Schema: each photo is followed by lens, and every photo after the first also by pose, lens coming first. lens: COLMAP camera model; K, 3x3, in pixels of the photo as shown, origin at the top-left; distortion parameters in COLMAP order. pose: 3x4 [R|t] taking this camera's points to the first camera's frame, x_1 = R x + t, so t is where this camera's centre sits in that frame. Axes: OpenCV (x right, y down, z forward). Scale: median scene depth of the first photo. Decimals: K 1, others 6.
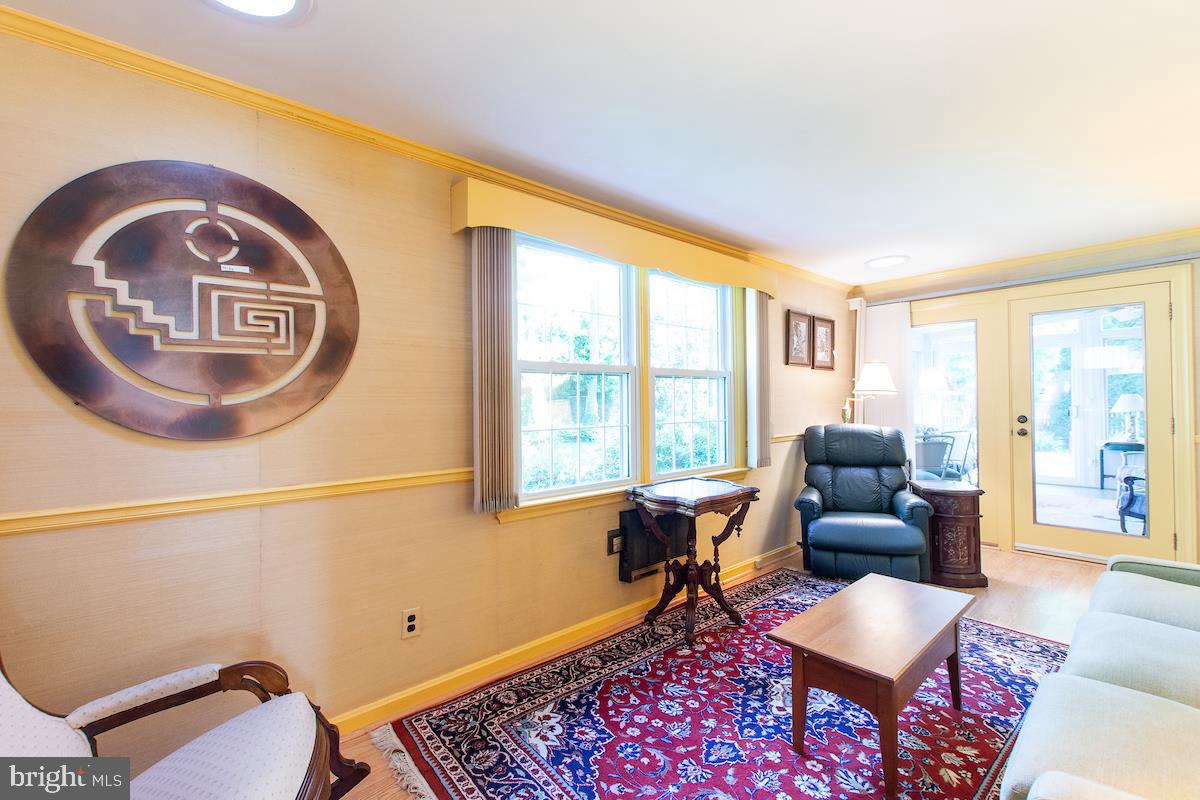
lens RADIAL K [[509.2, 0, 607.2], [0, 509.2, 397.0], [0, 0, 1]] dist [0.001064, -0.000108]
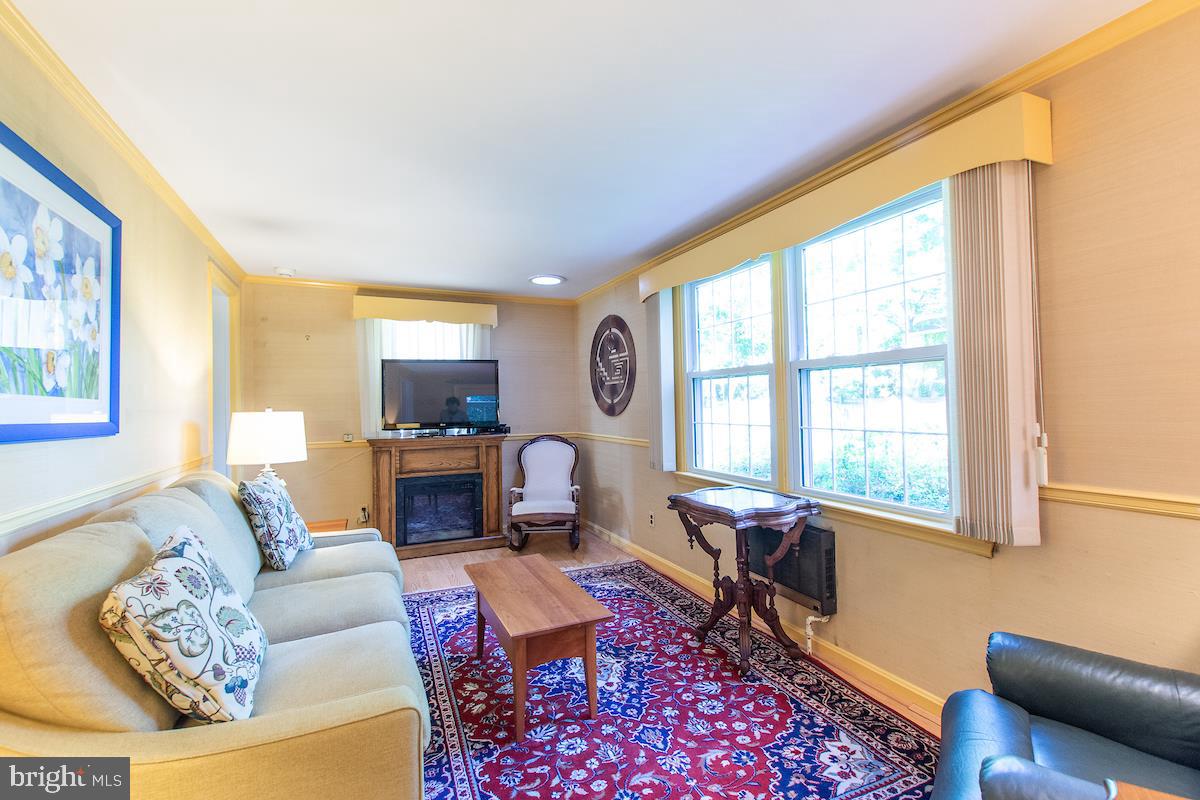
lens RADIAL K [[509.2, 0, 607.2], [0, 509.2, 397.0], [0, 0, 1]] dist [0.001064, -0.000108]
pose [[-0.270699, 0.004298, -0.962654, 1.436456], [0.025597, 0.999669, -0.002735, -0.007132], [0.962324, -0.025381, -0.270719, 1.330114]]
